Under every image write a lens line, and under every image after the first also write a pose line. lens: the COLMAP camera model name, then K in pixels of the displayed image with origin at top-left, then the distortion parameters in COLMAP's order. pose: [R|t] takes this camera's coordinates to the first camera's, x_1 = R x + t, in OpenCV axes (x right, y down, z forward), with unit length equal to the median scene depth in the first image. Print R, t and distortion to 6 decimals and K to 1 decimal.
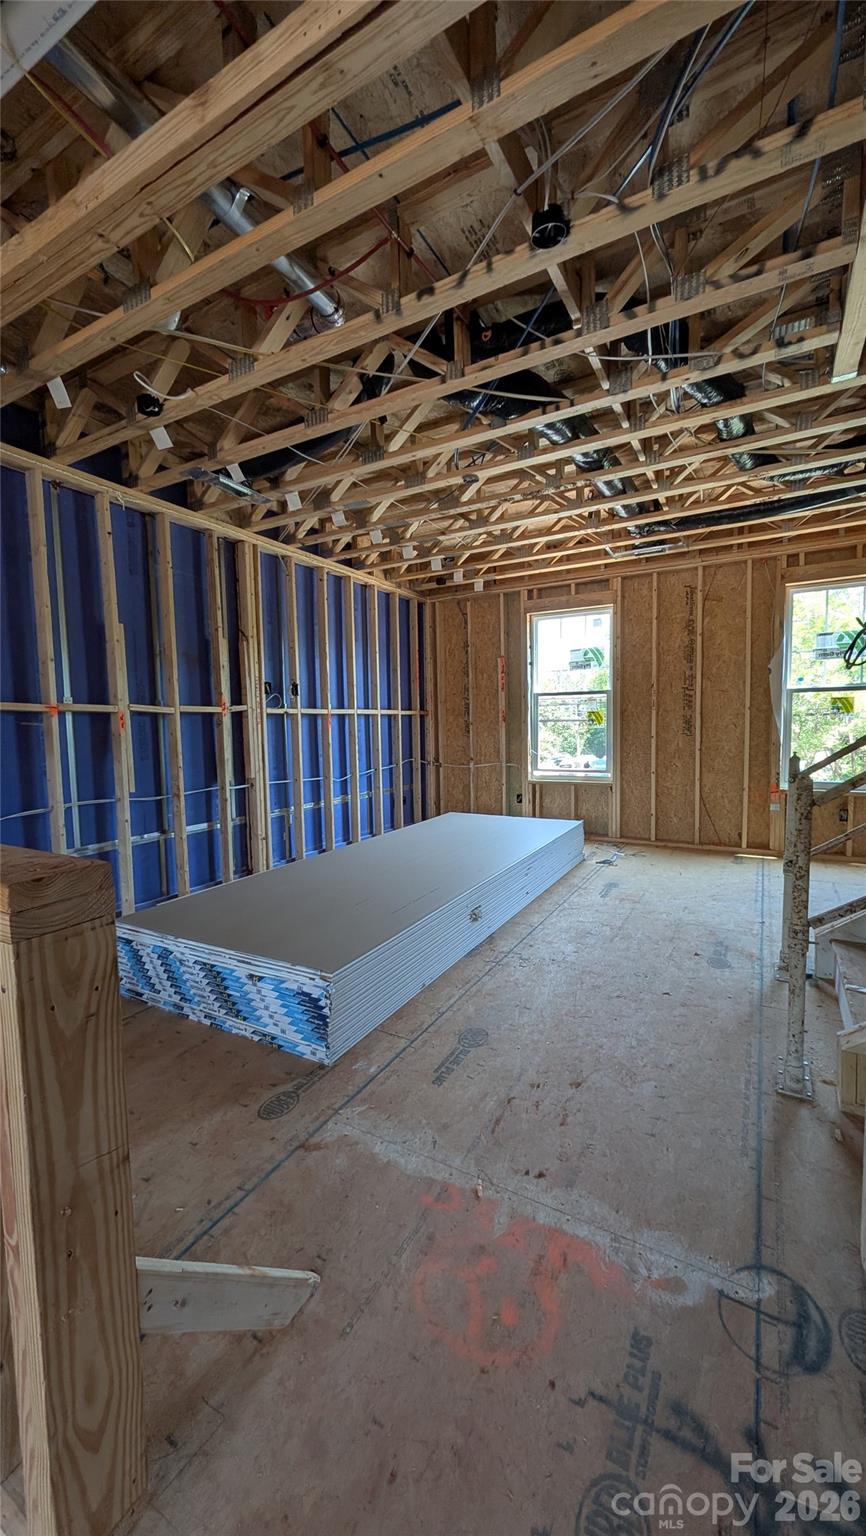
lens RADIAL K [[587.4, 0, 432.7], [0, 587.4, 765.1], [0, 0, 1]] dist [0.000144, -0.000009]
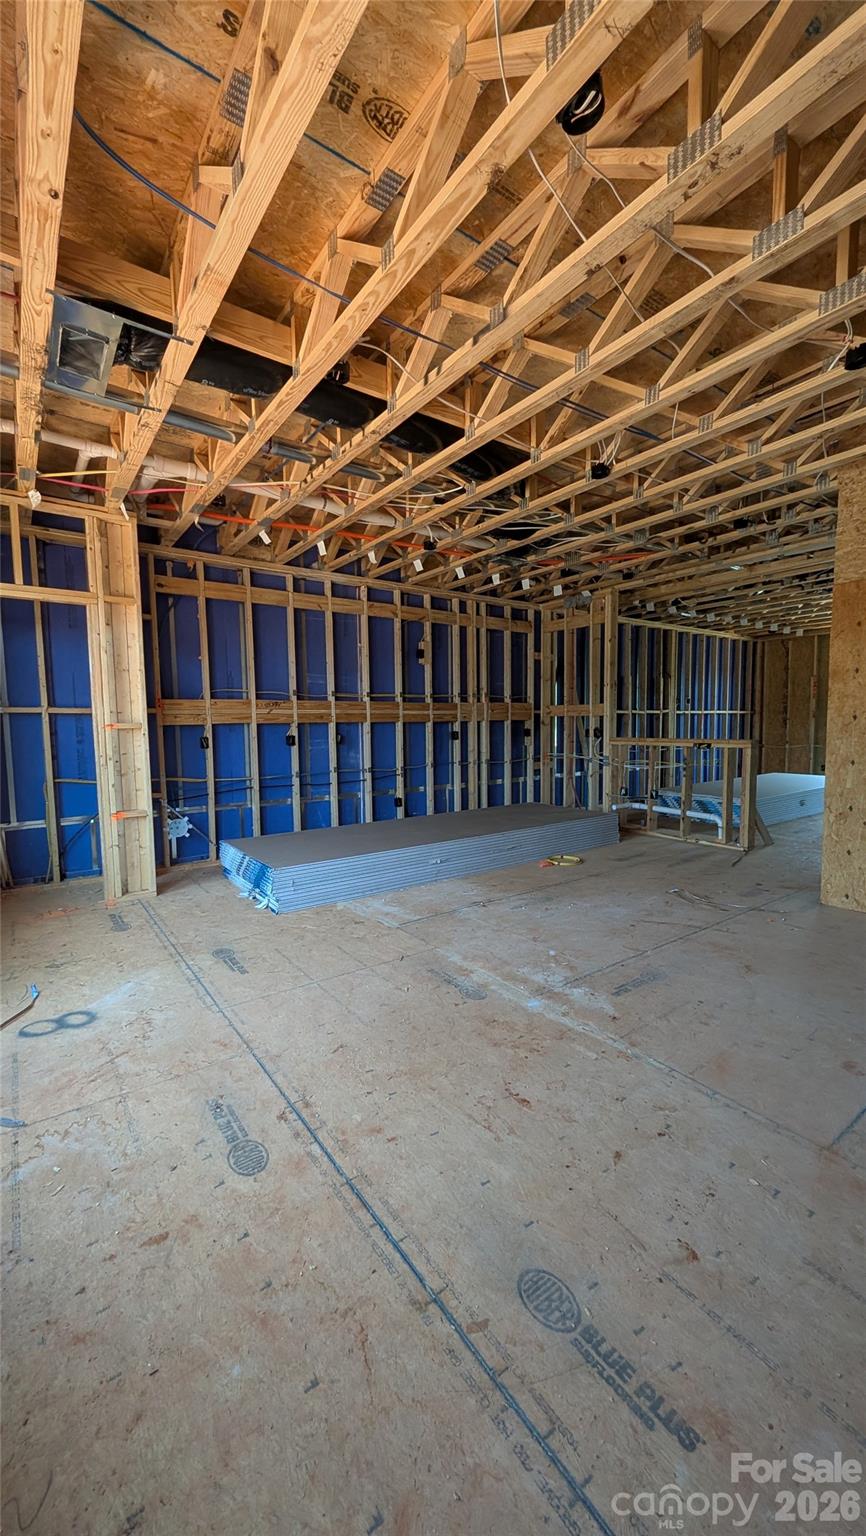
lens RADIAL K [[587.4, 0, 435.9], [0, 587.4, 774.6], [0, 0, 1]] dist [0.000144, -0.000009]
pose [[0.909086, 0.040064, -0.414677, -0.136438], [-0.032287, 0.999147, 0.025751, 0.067812], [0.415355, -0.010022, 0.909604, -0.828602]]
